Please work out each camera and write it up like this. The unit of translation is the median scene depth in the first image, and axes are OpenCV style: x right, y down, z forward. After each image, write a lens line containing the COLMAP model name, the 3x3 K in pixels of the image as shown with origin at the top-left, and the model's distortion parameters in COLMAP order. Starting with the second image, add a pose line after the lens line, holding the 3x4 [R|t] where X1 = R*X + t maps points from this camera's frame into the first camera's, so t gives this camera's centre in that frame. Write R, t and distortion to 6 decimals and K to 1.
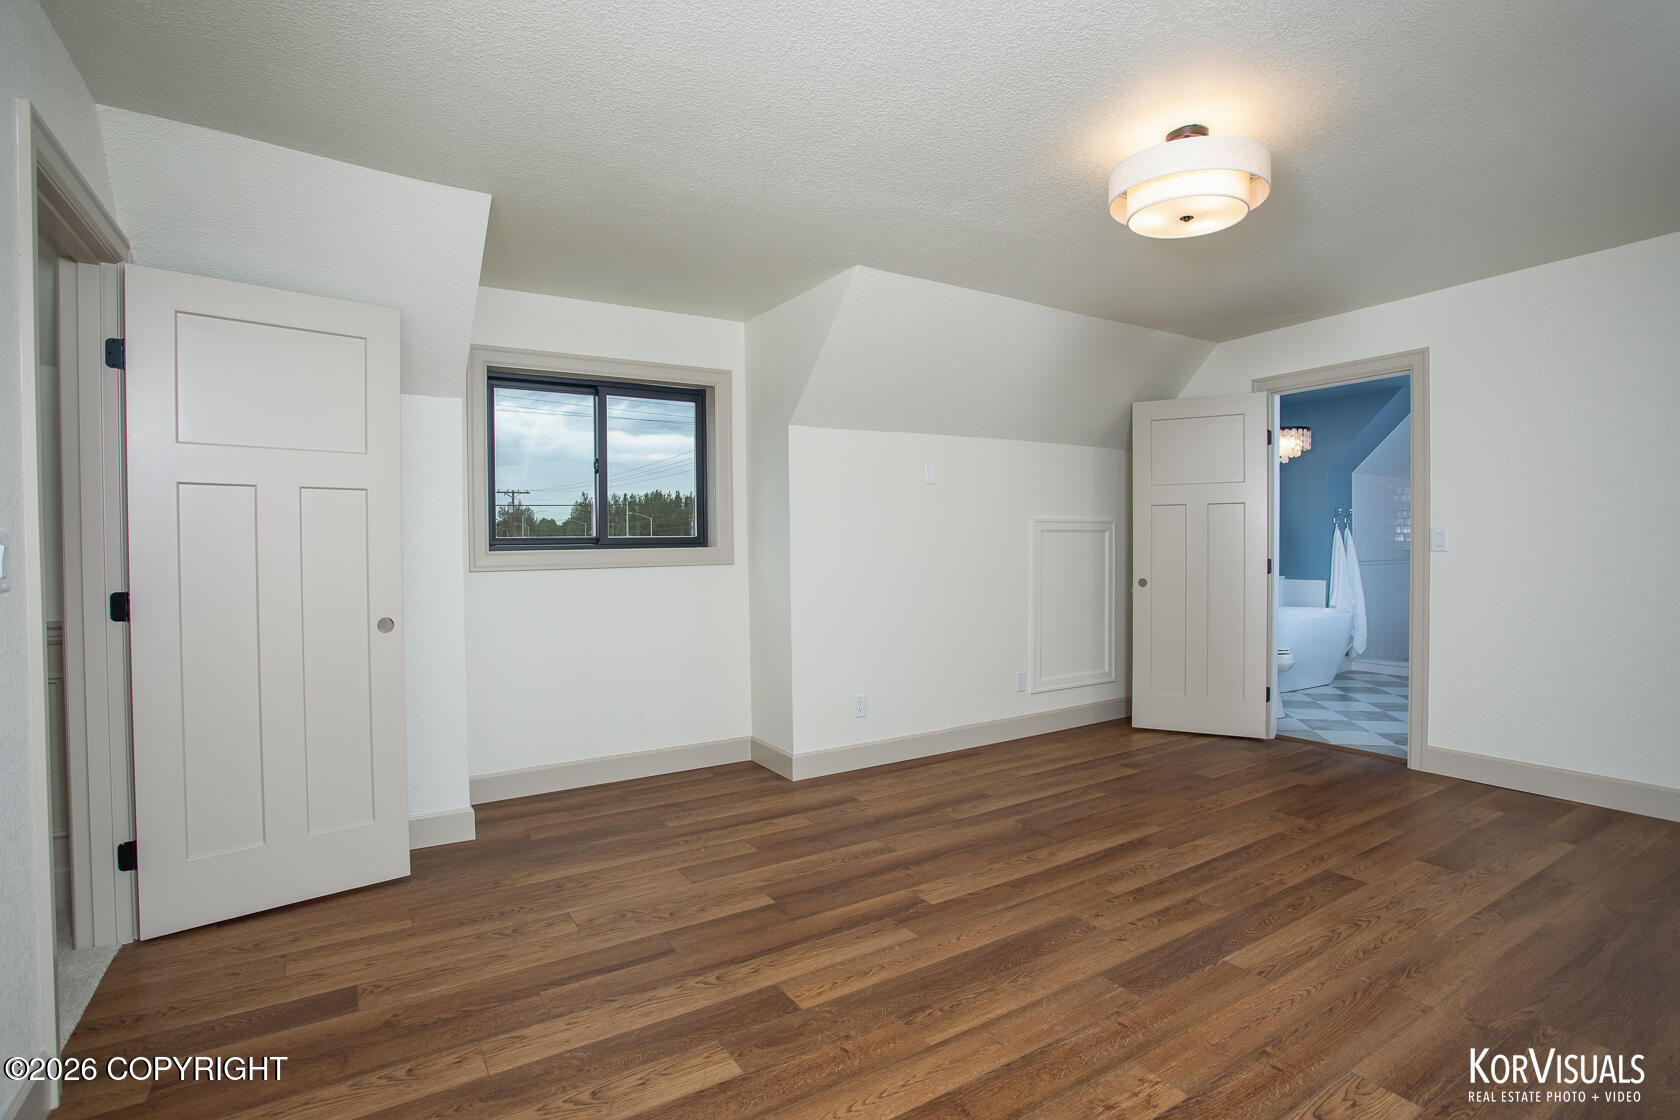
lens RADIAL K [[825.5, 0, 831.9], [0, 825.5, 558.3], [0, 0, 1]] dist [-0.069655, 0.031743]
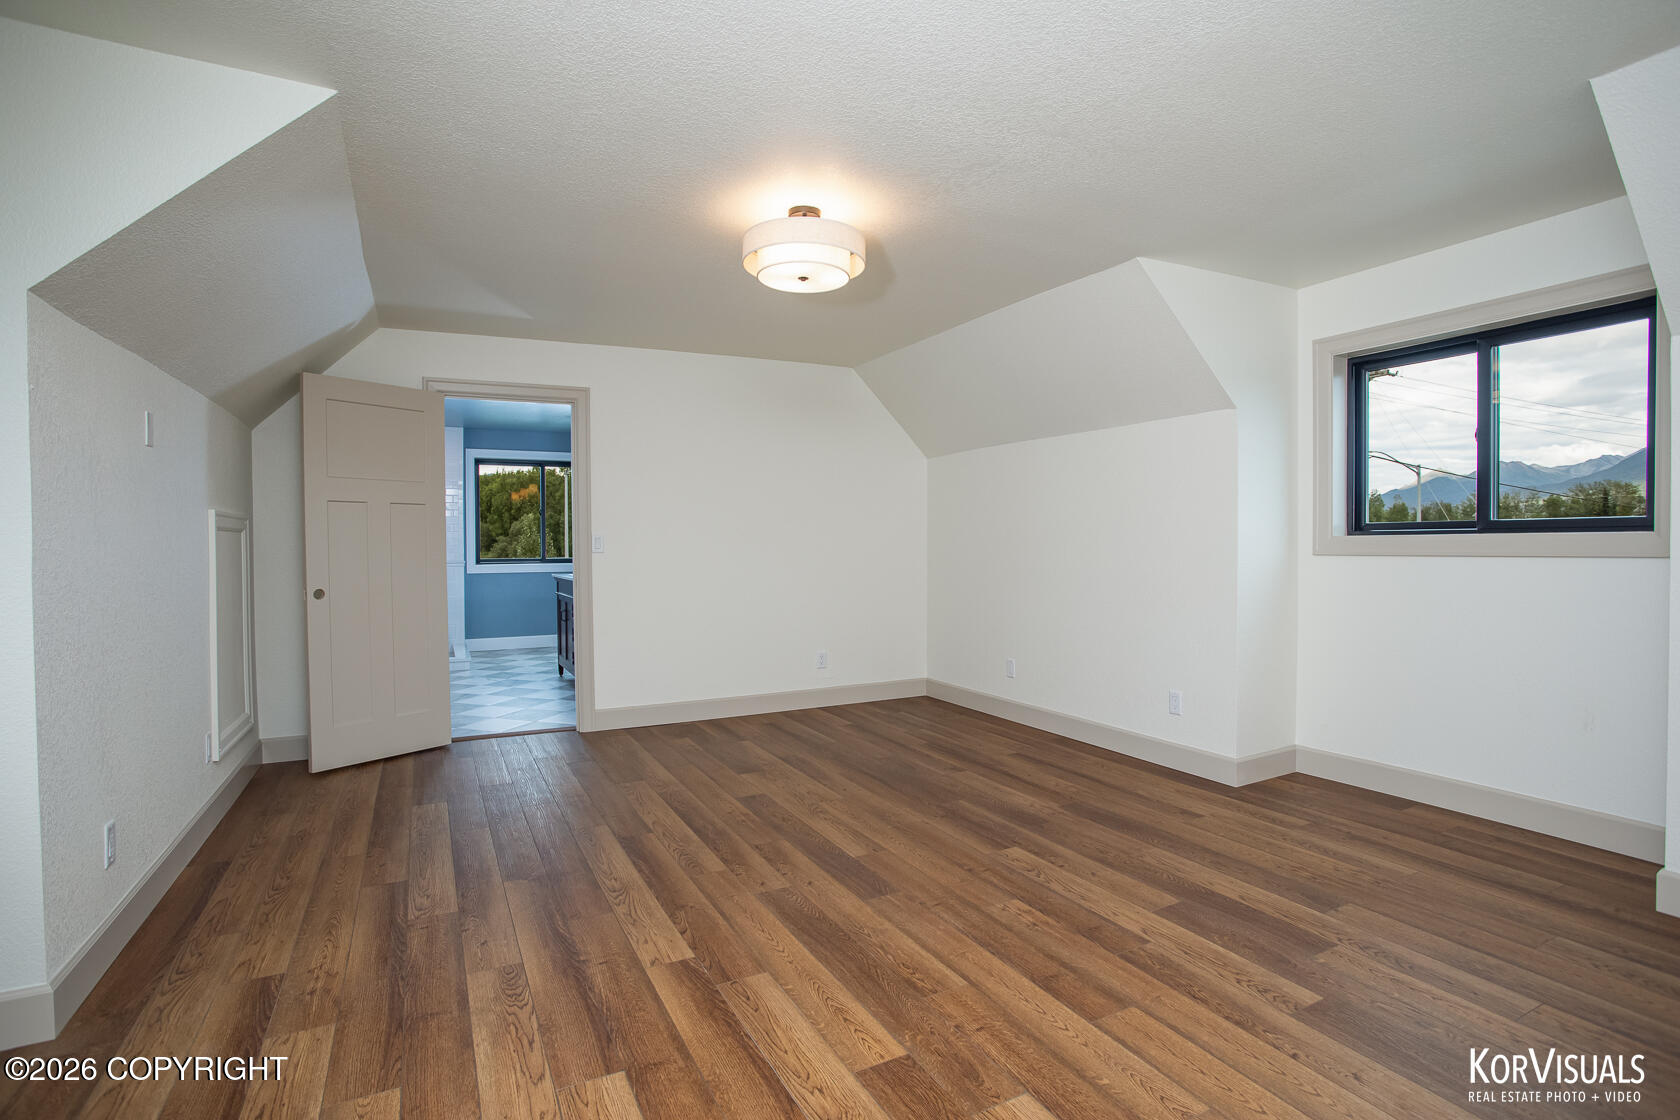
lens RADIAL K [[825.5, 0, 831.9], [0, 825.5, 558.3], [0, 0, 1]] dist [-0.069655, 0.031743]
pose [[0.062939, -0.004141, 0.998009, -0.789199], [0.018279, 0.999828, 0.002996, -0.000175], [-0.997850, 0.018054, 0.063004, 0.856648]]
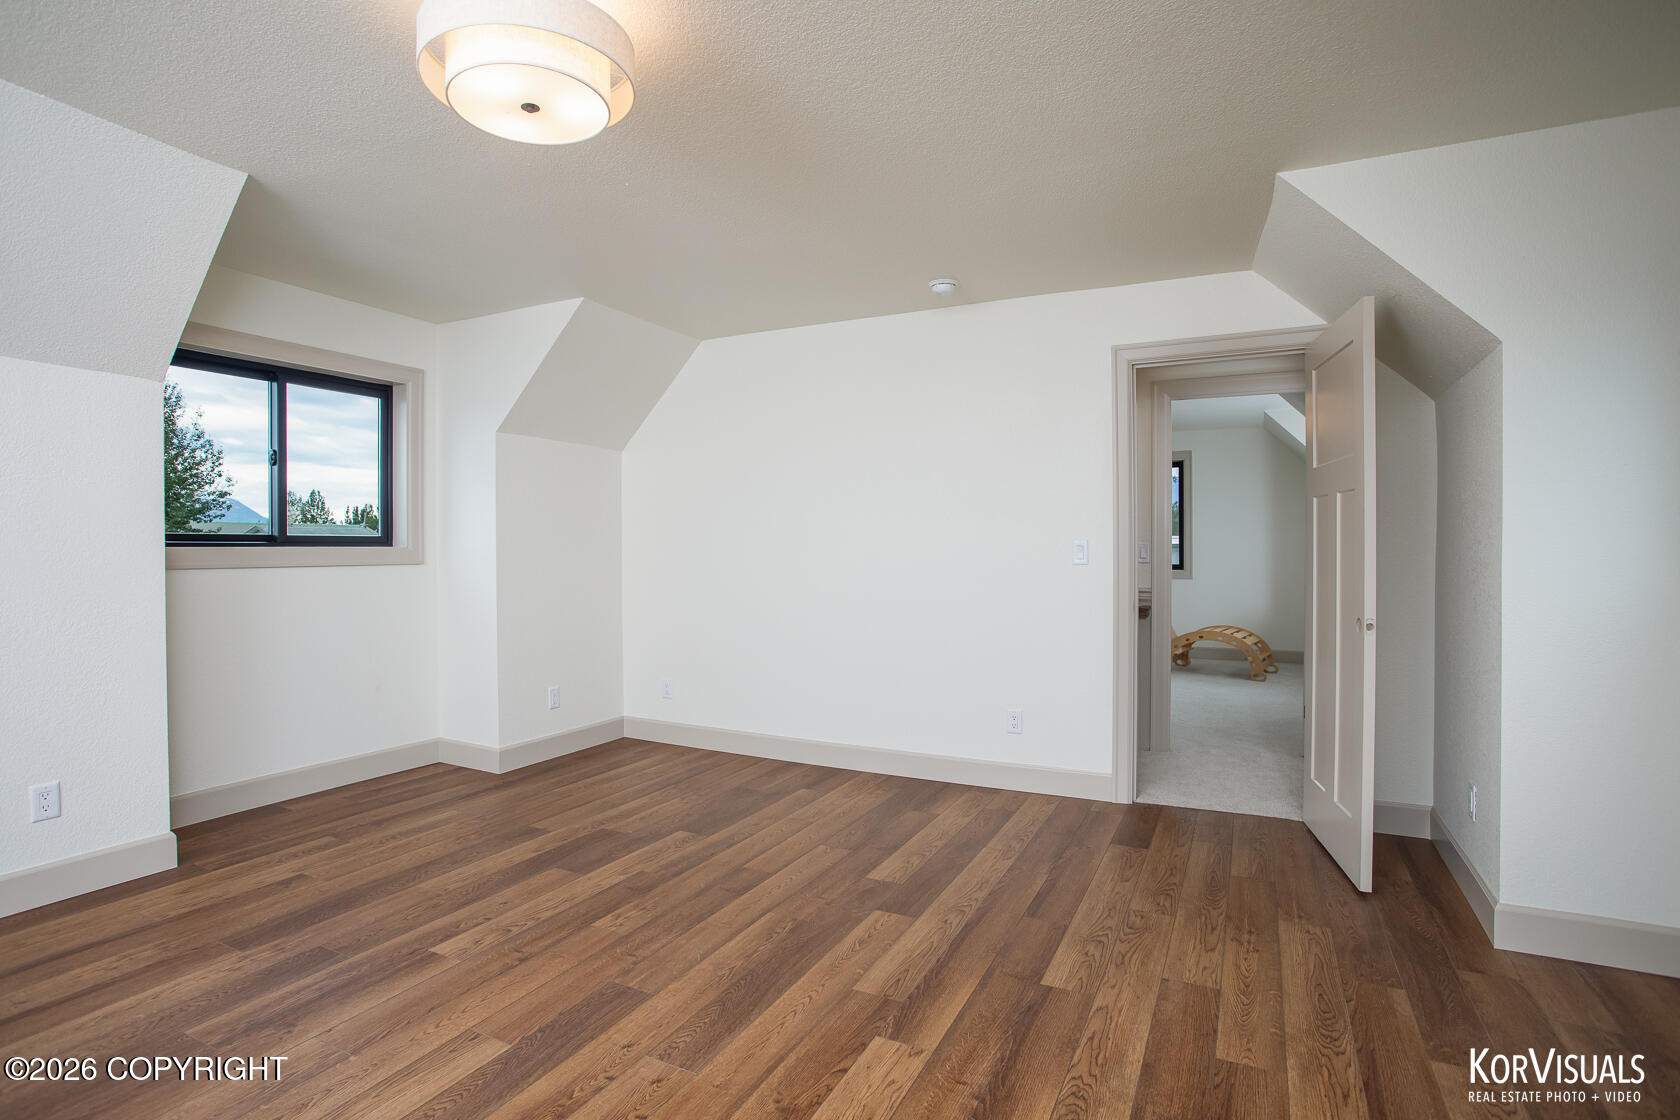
lens RADIAL K [[802.7, 0, 857.7], [0, 802.7, 565.2], [0, 0, 1]] dist [-0.048316, 0.020374]
pose [[-0.836360, 0.022695, -0.547710, 0.566342], [0.003951, 0.999366, 0.035377, -0.033467], [0.548166, 0.027424, -0.835920, 1.711490]]
